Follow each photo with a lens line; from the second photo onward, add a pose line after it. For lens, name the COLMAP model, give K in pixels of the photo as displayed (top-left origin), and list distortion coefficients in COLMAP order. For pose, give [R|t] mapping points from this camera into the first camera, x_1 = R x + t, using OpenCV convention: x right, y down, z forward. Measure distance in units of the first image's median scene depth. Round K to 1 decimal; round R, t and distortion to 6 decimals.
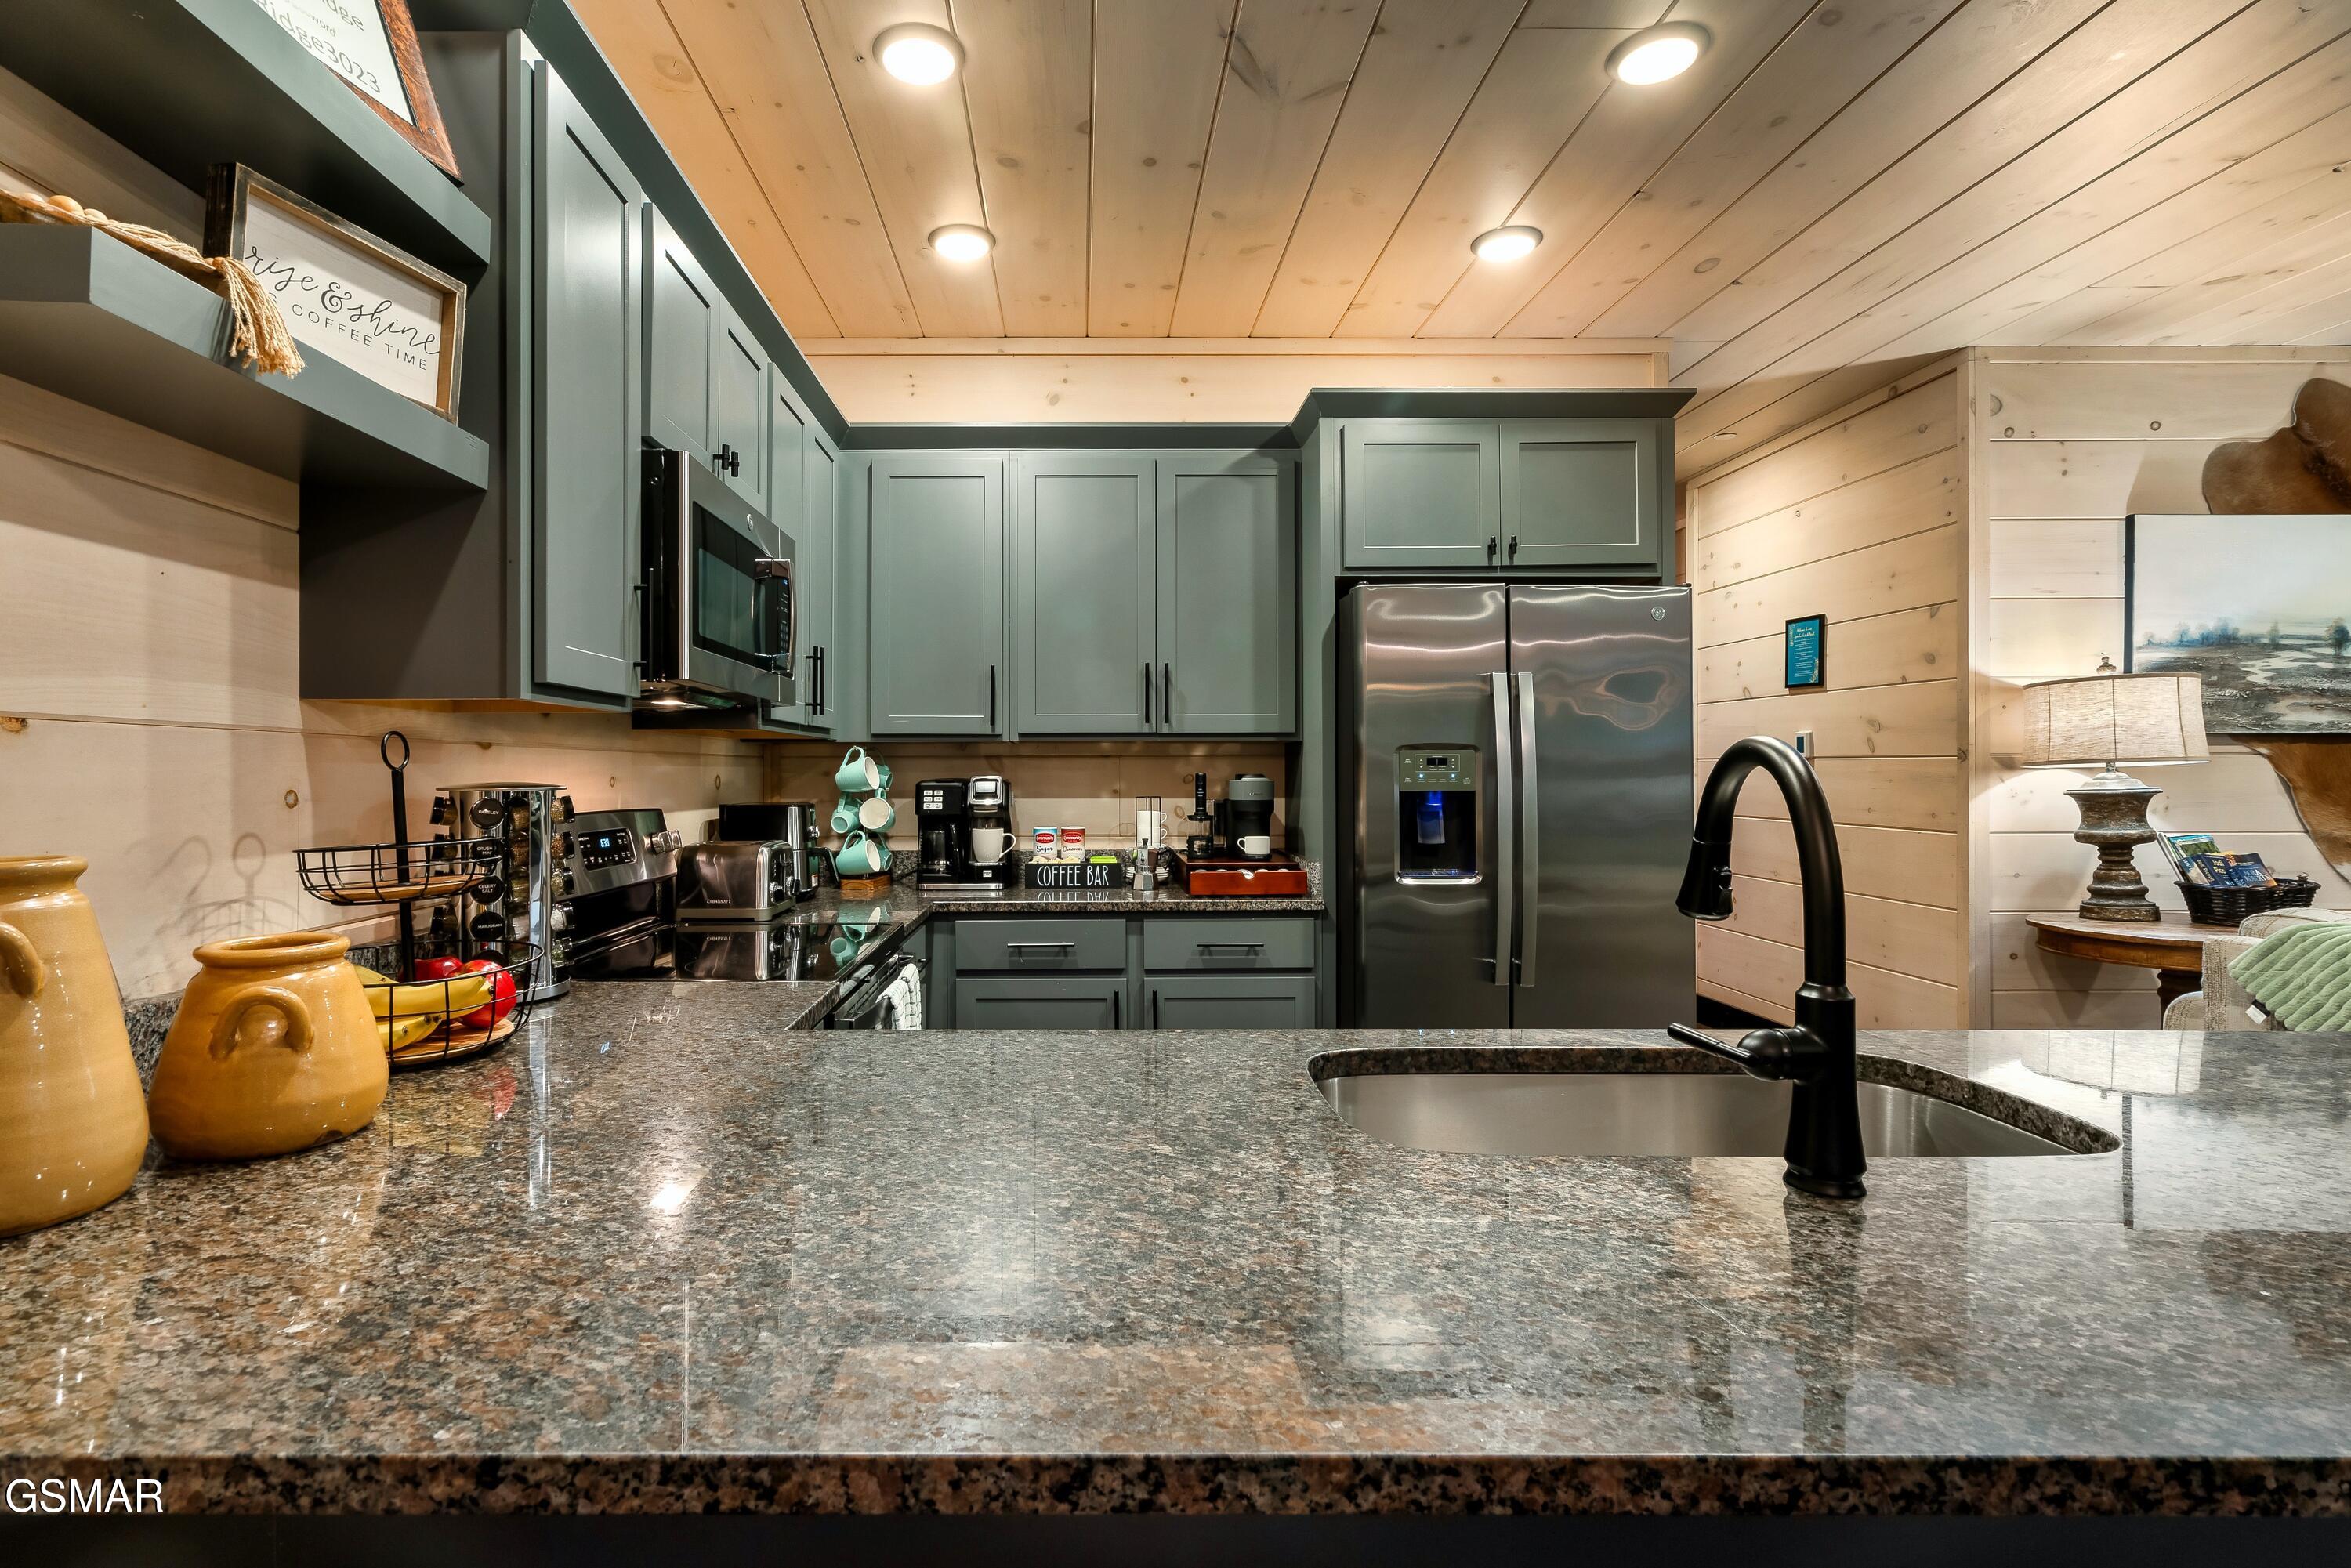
lens RADIAL K [[1100.7, 0, 1078.3], [0, 1100.7, 771.8], [0, 0, 1]] dist [-0.001449, 0.000776]
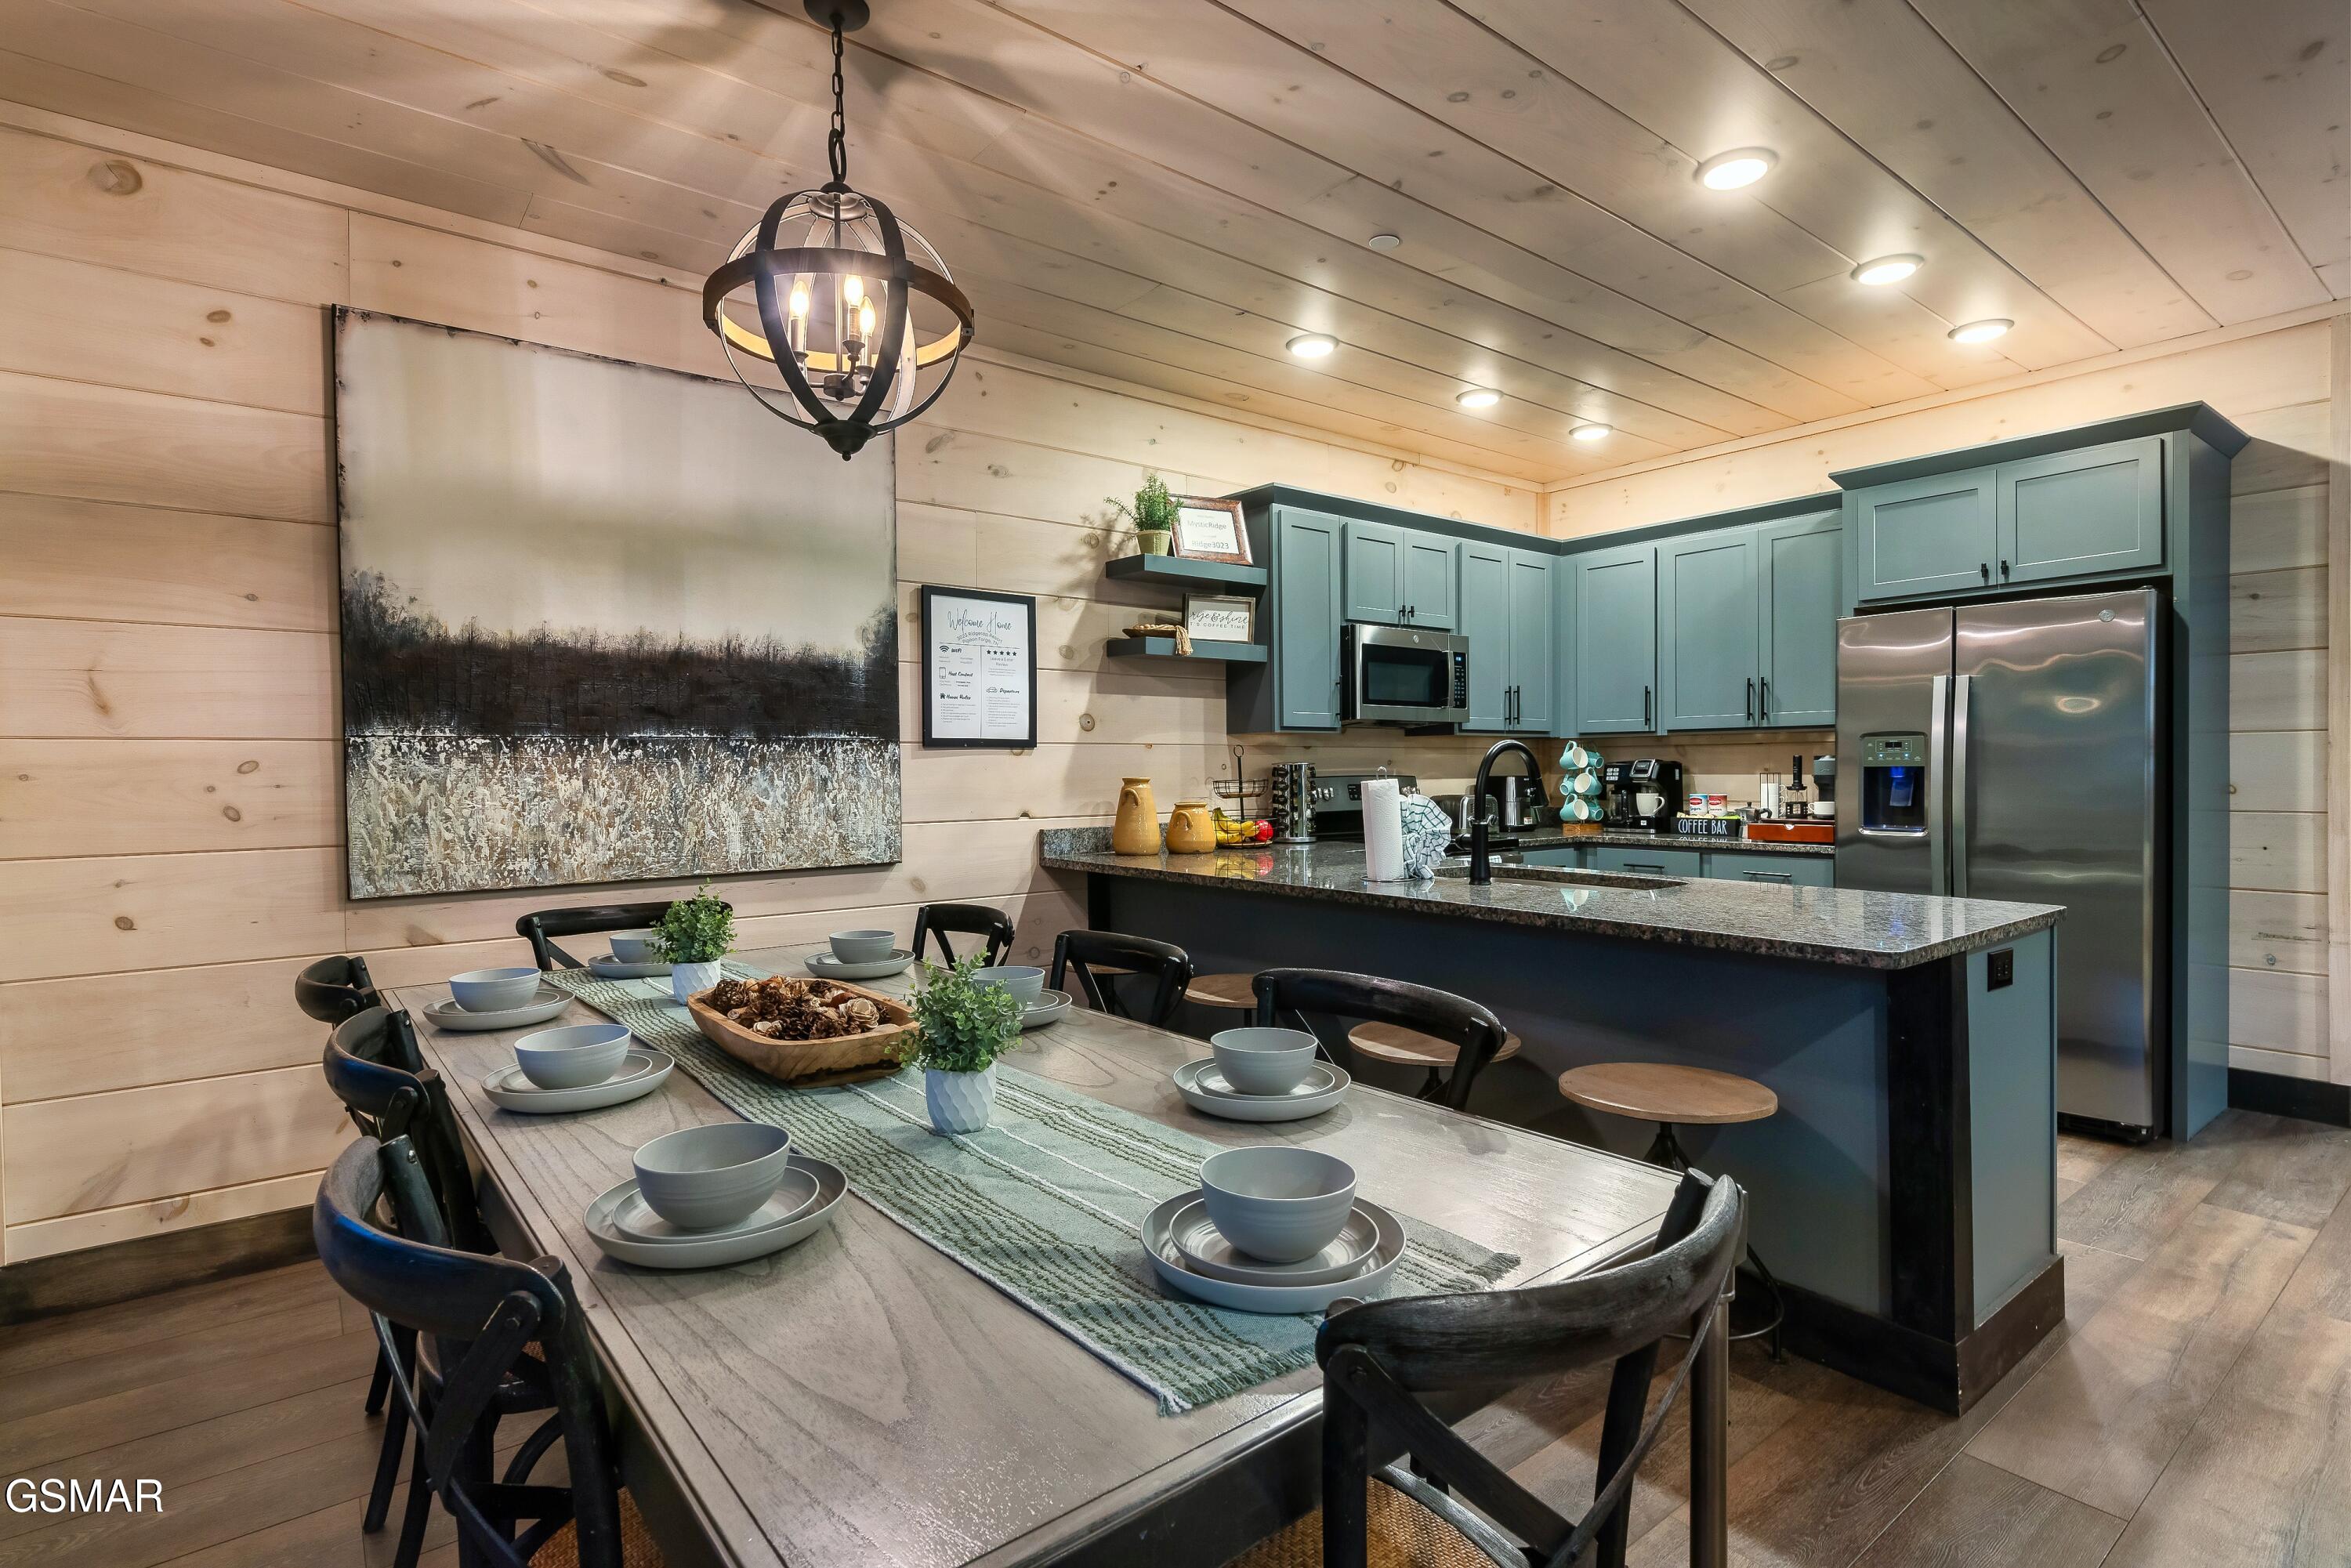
lens RADIAL K [[1129.2, 0, 1207.6], [0, 1129.2, 785.8], [0, 0, 1]] dist [-0.004761, -0.000002]
pose [[0.630290, 0.009281, -0.776304, 0.713051], [0.006704, 0.999826, 0.017397, 0.009555], [0.776331, -0.016170, 0.630118, -0.431825]]
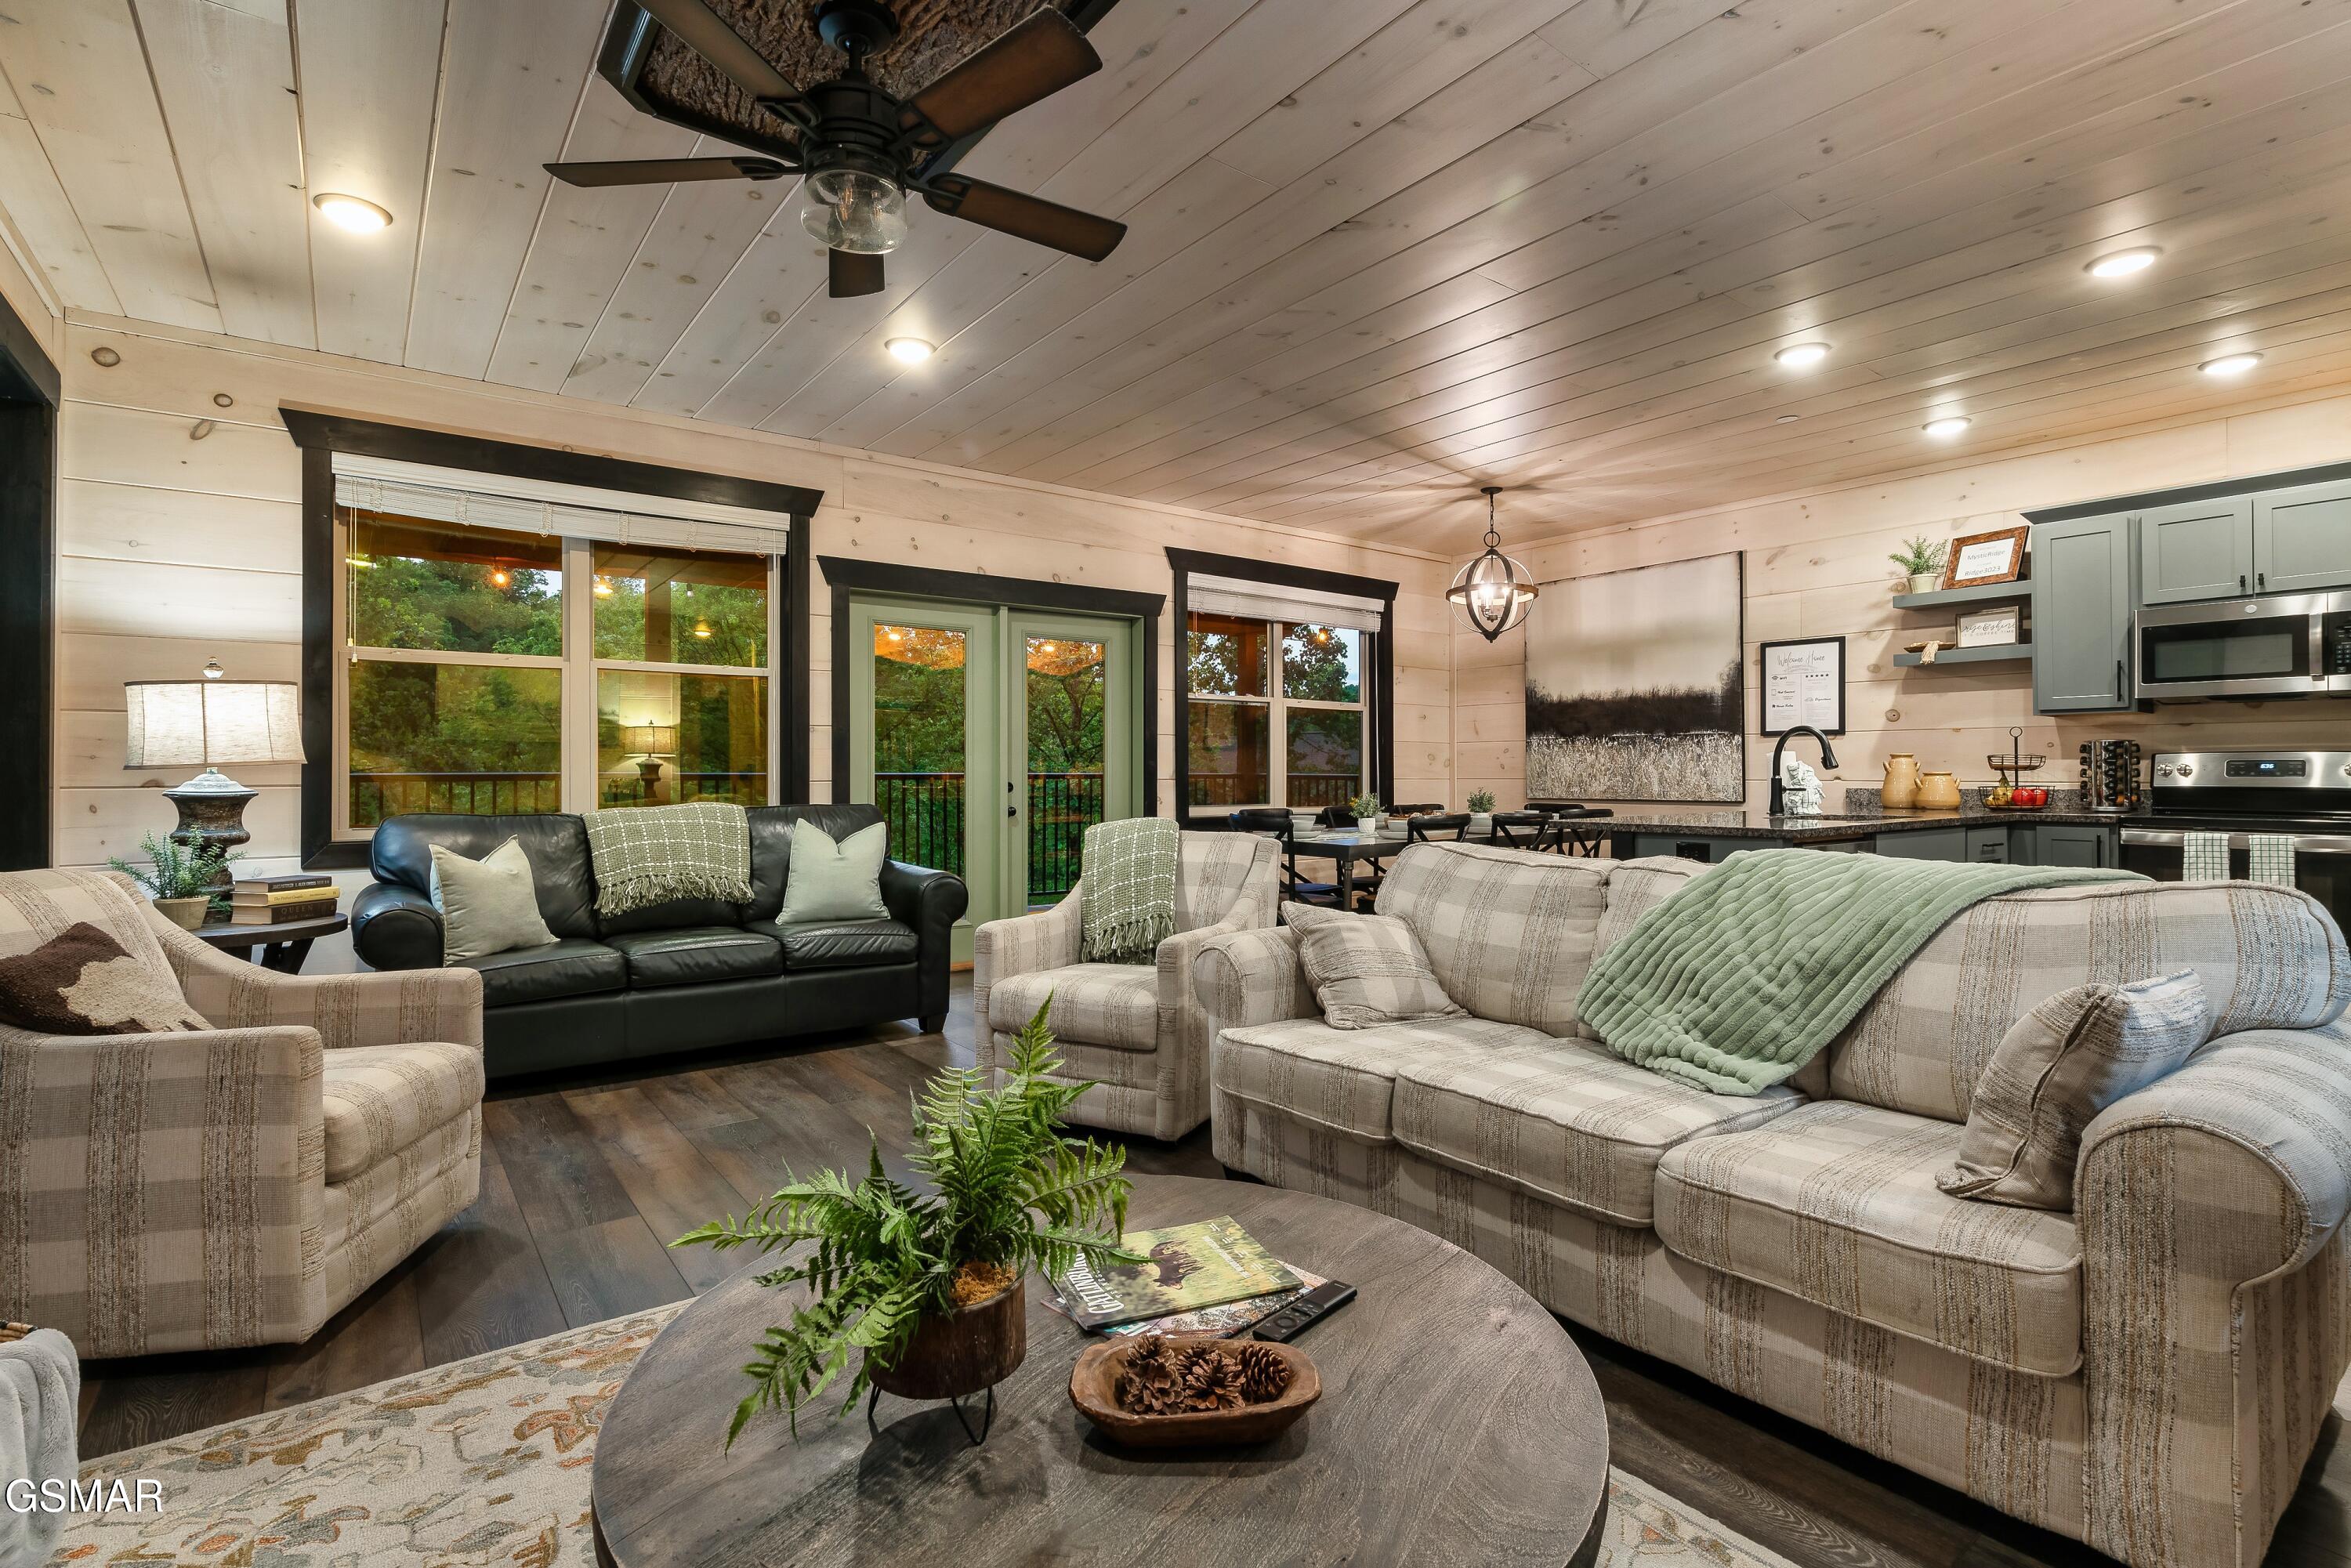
lens RADIAL K [[1100.7, 0, 1153.2], [0, 1100.7, 757.3], [0, 0, 1]] dist [-0.001449, 0.000776]
pose [[-0.800497, -0.005339, -0.599313, 1.590098], [0.001233, 0.999944, -0.010556, 0.041447], [0.599336, -0.009189, -0.800445, 0.879348]]
